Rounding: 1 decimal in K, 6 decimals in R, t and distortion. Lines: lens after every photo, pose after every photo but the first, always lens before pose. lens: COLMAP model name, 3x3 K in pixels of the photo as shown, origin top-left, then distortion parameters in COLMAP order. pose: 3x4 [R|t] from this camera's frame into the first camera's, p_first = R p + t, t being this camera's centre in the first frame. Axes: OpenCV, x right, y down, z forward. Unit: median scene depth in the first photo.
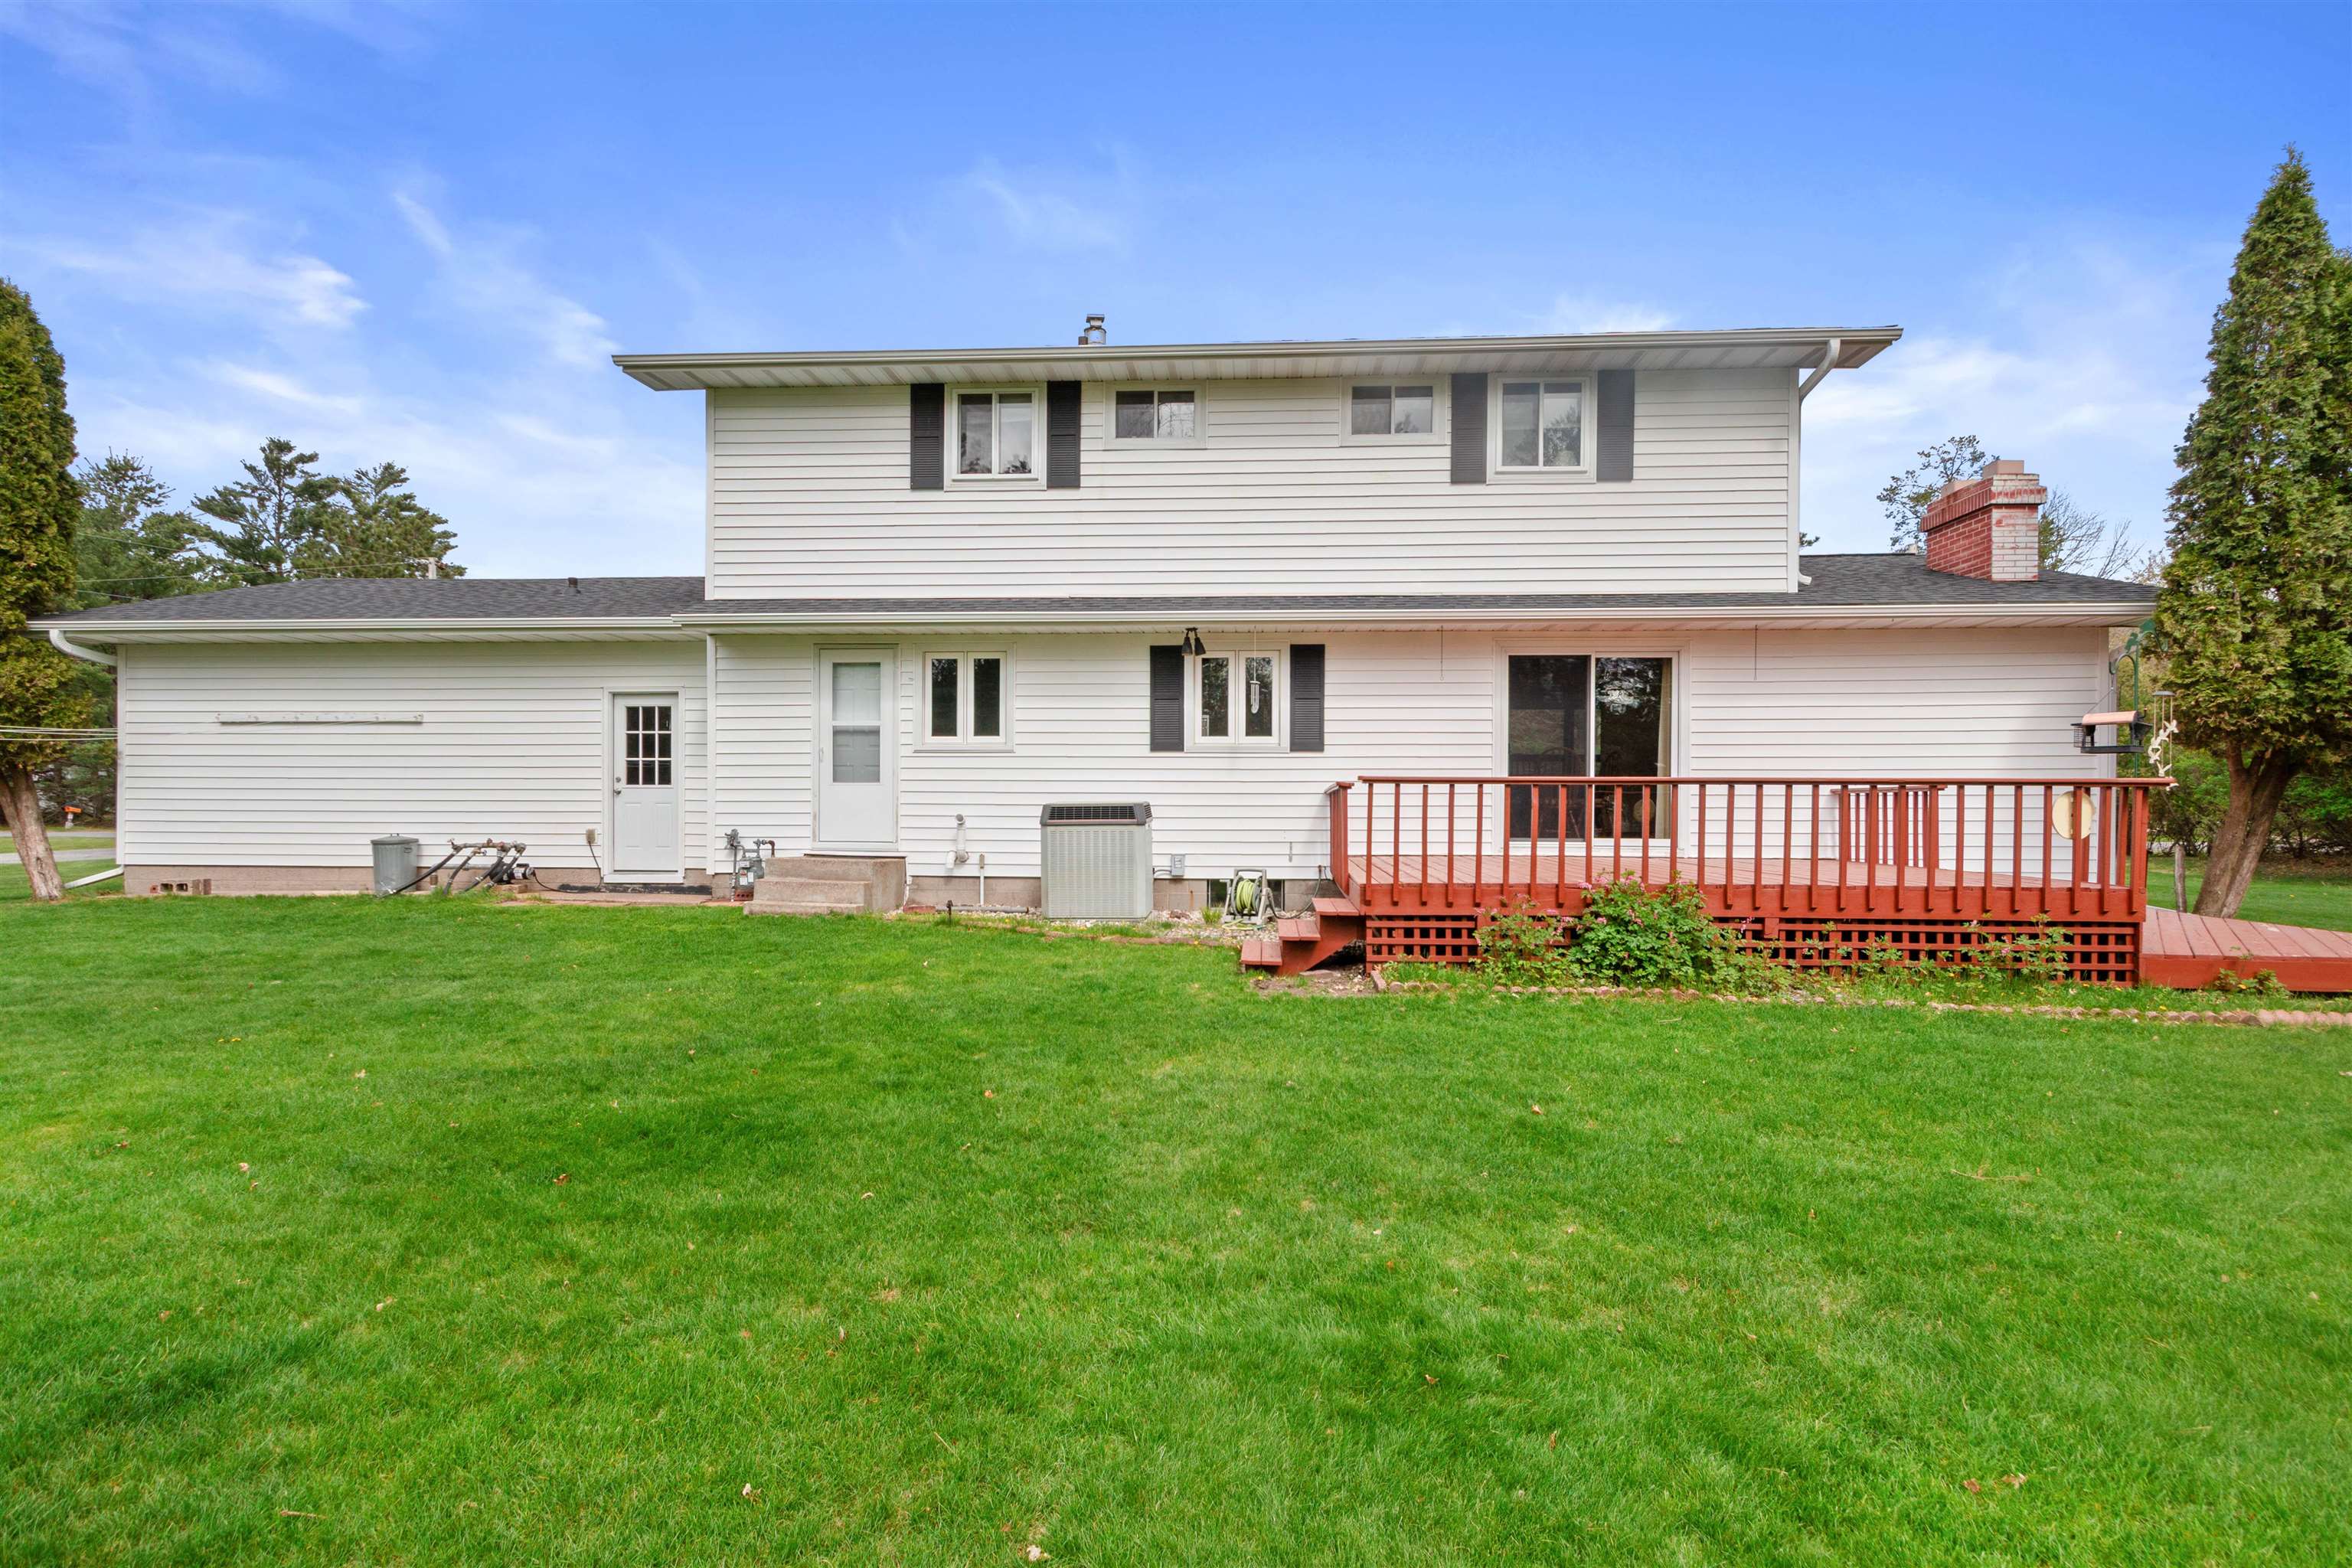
lens RADIAL K [[1175.2, 0, 1182.0], [0, 1175.2, 794.0], [0, 0, 1]] dist [0.003742, 0.000395]
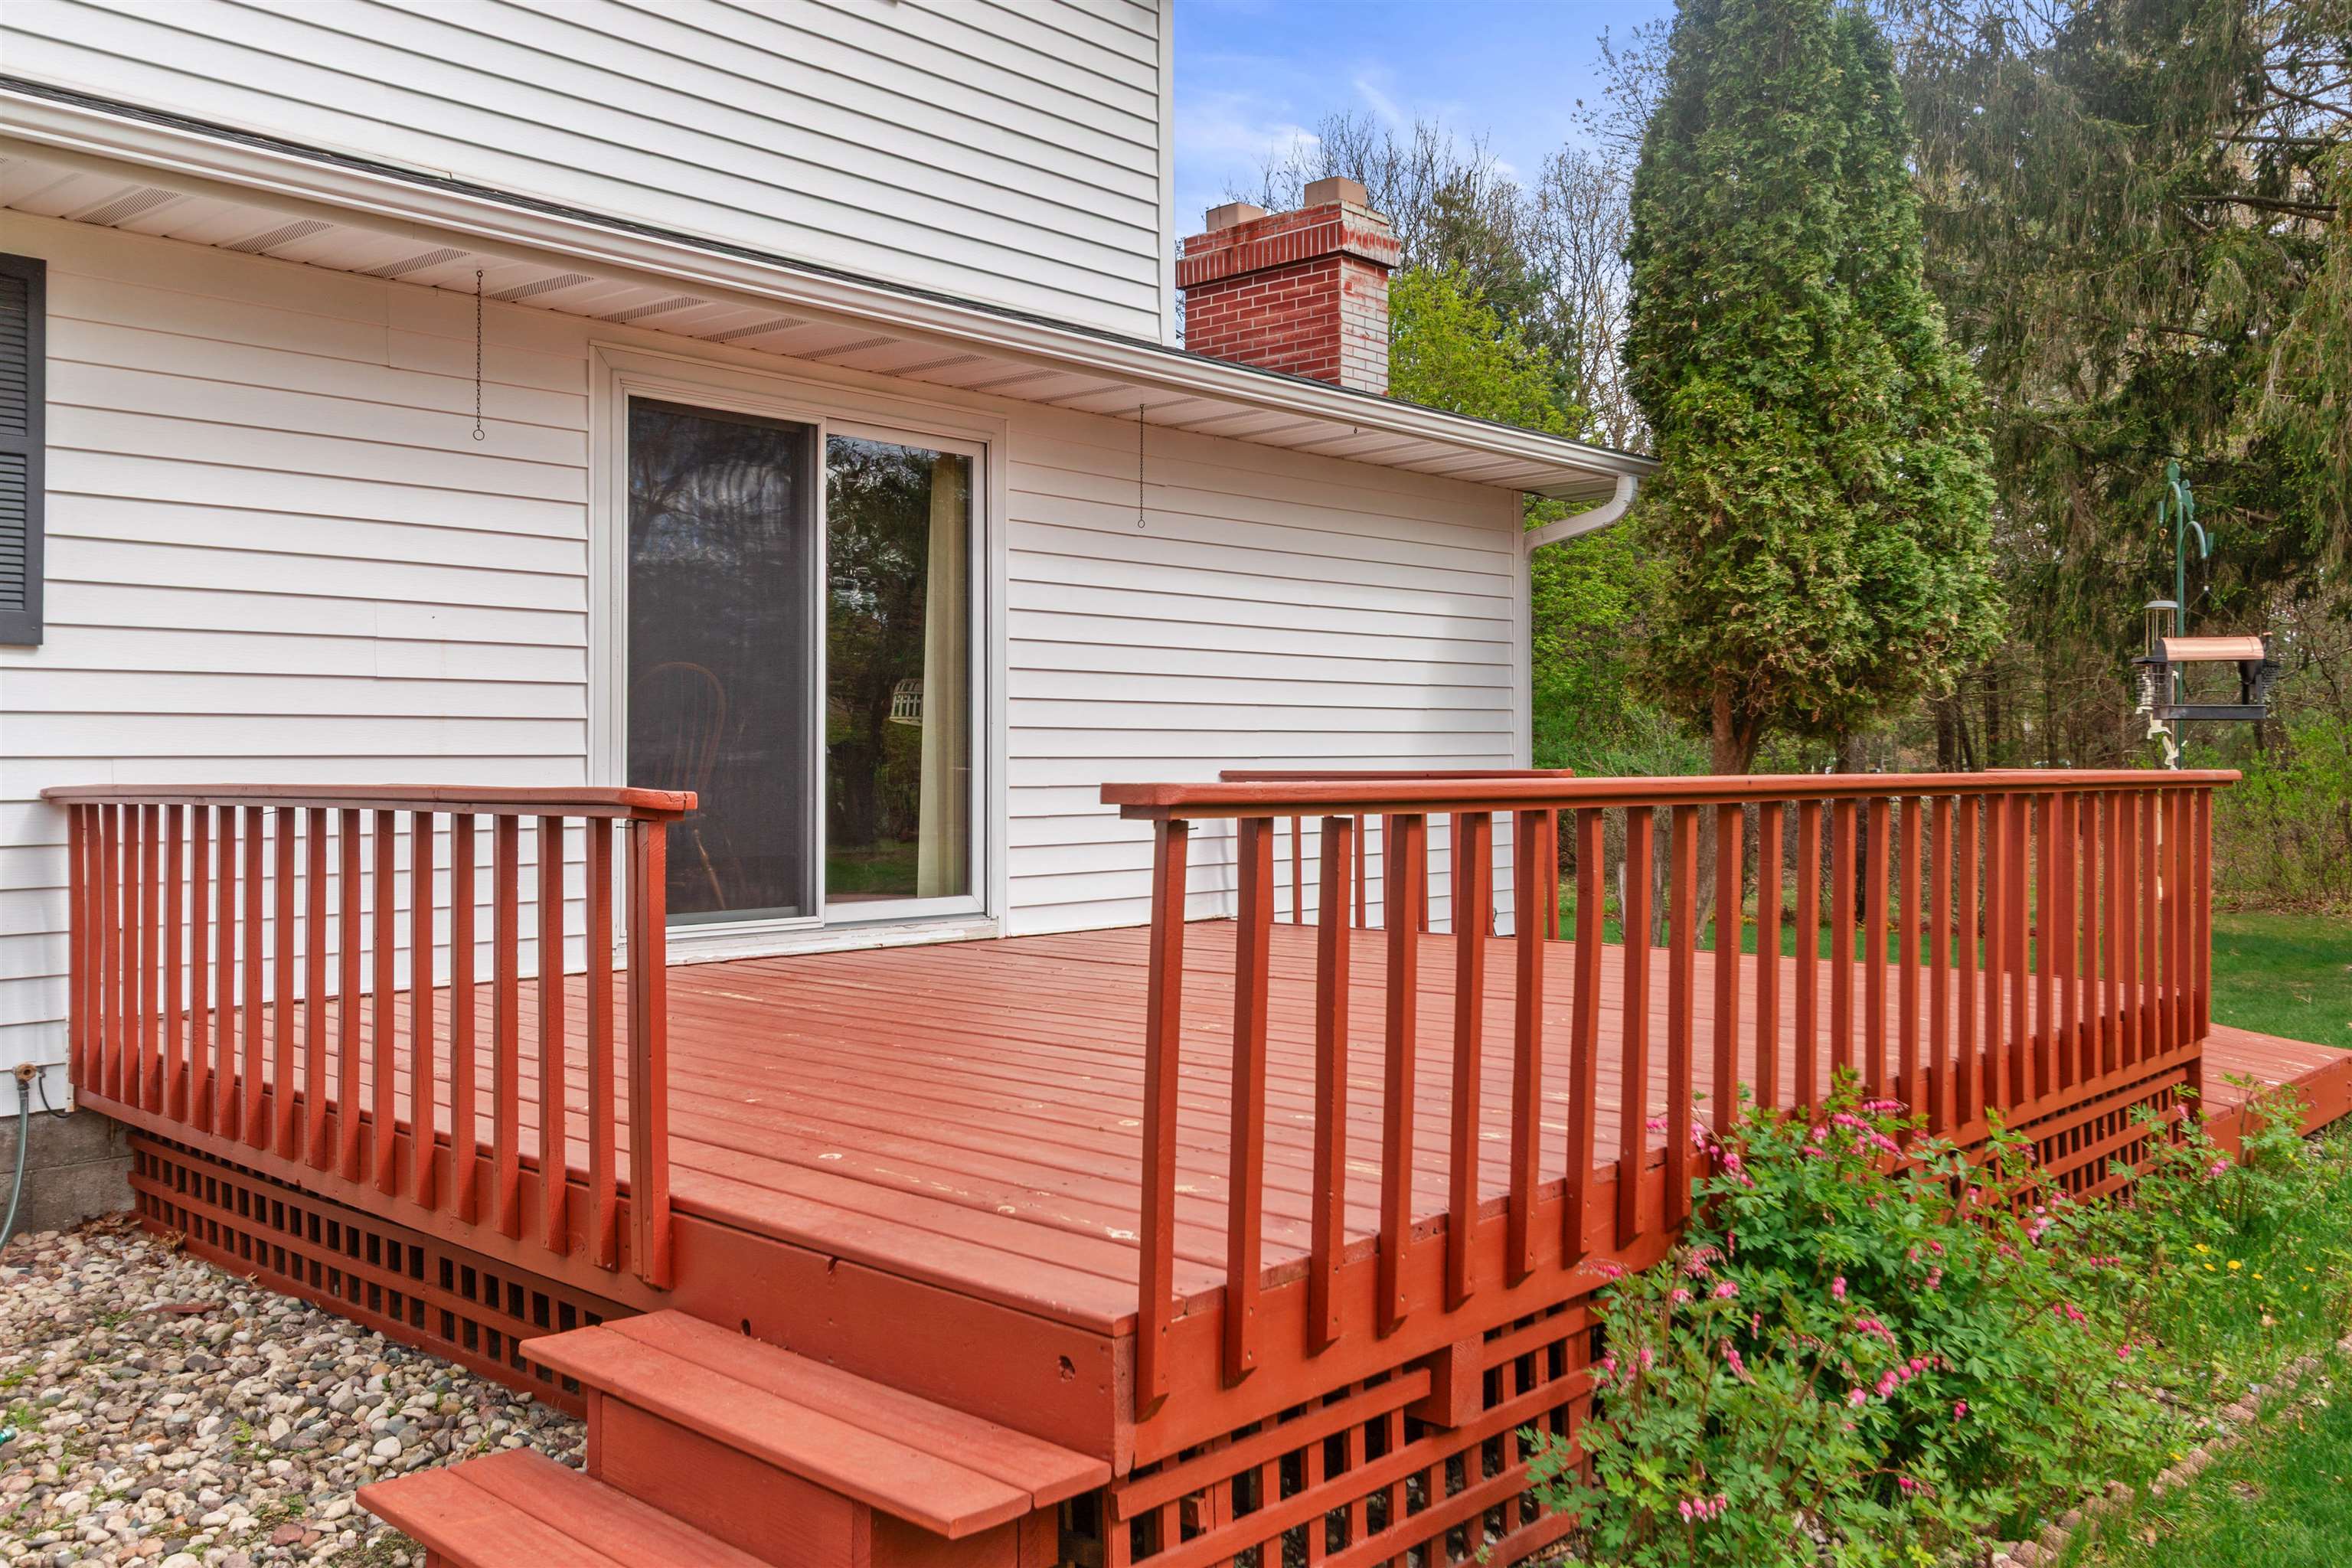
lens RADIAL K [[1894.4, 0, 1177.2], [0, 1894.4, 781.1], [0, 0, 1]] dist [0.018442, 0.004289]
pose [[0.631835, -0.013412, 0.774987, -0.057411], [-0.000910, 0.999837, 0.018044, -0.013854], [-0.775103, -0.012106, 0.631719, 0.514341]]
